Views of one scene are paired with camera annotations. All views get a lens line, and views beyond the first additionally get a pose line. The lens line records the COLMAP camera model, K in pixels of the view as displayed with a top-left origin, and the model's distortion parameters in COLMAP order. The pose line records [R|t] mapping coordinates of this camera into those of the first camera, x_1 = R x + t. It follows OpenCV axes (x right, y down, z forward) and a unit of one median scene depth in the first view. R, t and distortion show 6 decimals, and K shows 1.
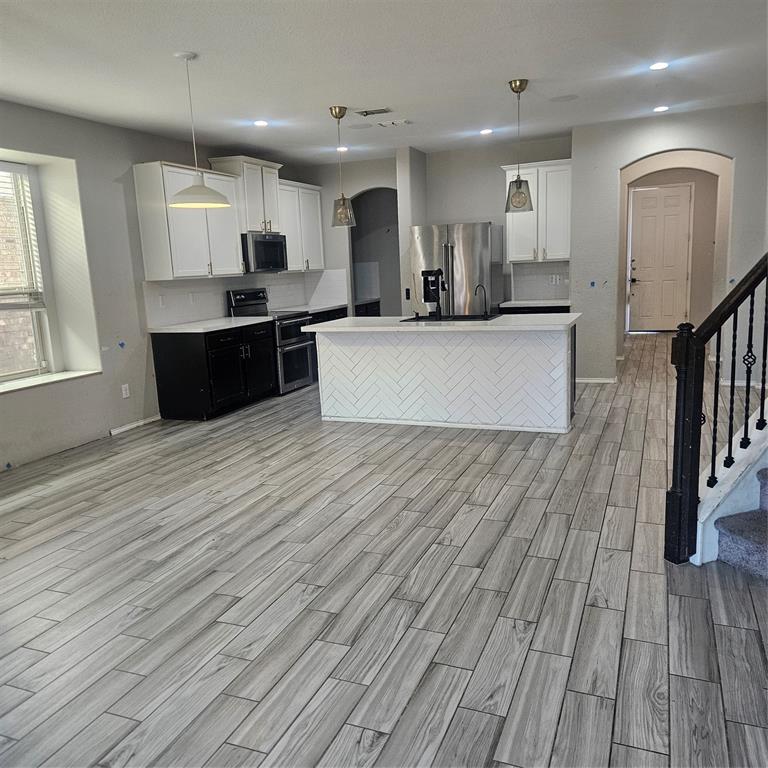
lens RADIAL K [[686.4, 0, 379.0], [0, 686.4, 386.7], [0, 0, 1]] dist [0.110626, -0.105859]
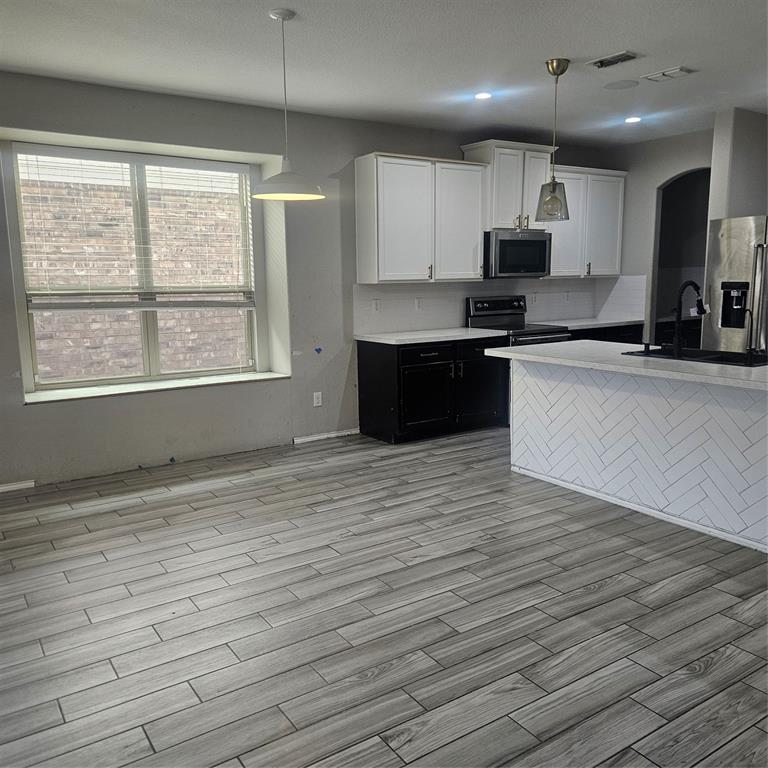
lens RADIAL K [[686.3, 0, 383.3], [0, 686.3, 378.6], [0, 0, 1]] dist [0.096828, -0.077753]
pose [[0.826468, 0.118389, -0.550395, 0.231658], [-0.123769, 0.991930, 0.027512, -0.061553], [0.549210, 0.045384, 0.834451, 0.285122]]
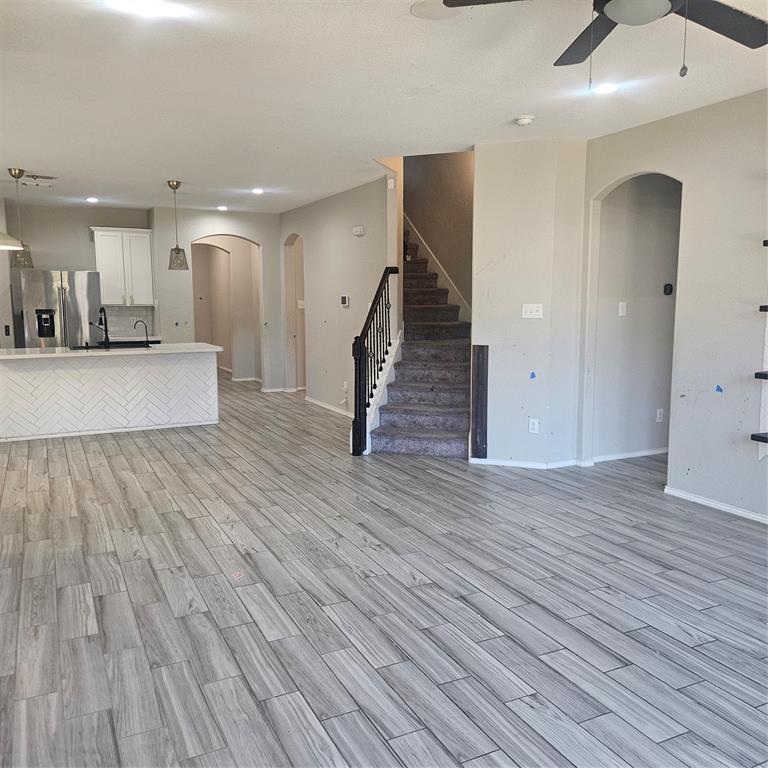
lens RADIAL K [[686.4, 0, 379.0], [0, 686.4, 386.7], [0, 0, 1]] dist [0.110626, -0.105859]
pose [[0.661394, -0.054611, 0.748048, -0.548161], [0.110347, 0.993578, -0.025029, 0.060233], [-0.741877, 0.099099, 0.663173, -0.202588]]
